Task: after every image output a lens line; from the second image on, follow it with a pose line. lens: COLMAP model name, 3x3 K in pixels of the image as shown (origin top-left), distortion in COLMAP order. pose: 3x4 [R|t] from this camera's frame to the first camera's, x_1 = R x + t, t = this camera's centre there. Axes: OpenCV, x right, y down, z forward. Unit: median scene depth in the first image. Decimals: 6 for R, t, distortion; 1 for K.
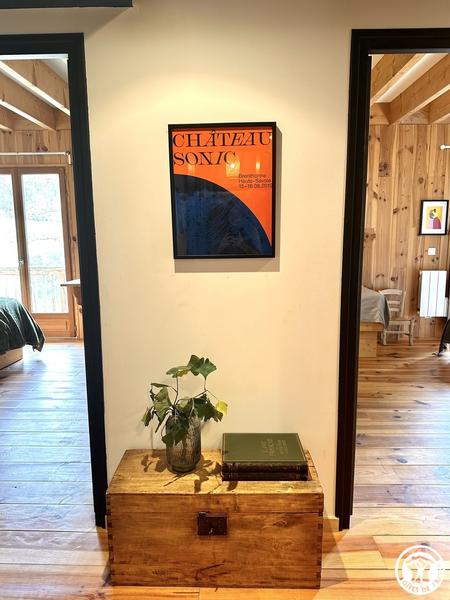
lens RADIAL K [[424.2, 0, 225.6], [0, 424.2, 300.3], [0, 0, 1]] dist [-0.005117, -0.003396]
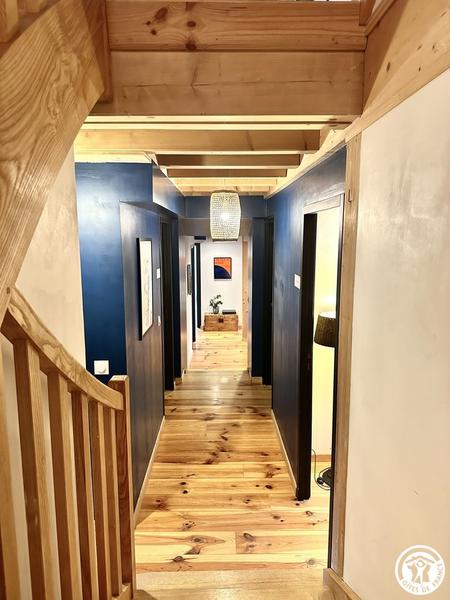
lens RADIAL K [[424.2, 0, 224.3], [0, 424.2, 299.4], [0, 0, 1]] dist [-0.005117, -0.003396]
pose [[0.999013, 0.003099, 0.044318, -0.255532], [-0.003094, 0.999995, -0.000191, 0.201687], [-0.044318, 0.000054, 0.999017, -5.191234]]
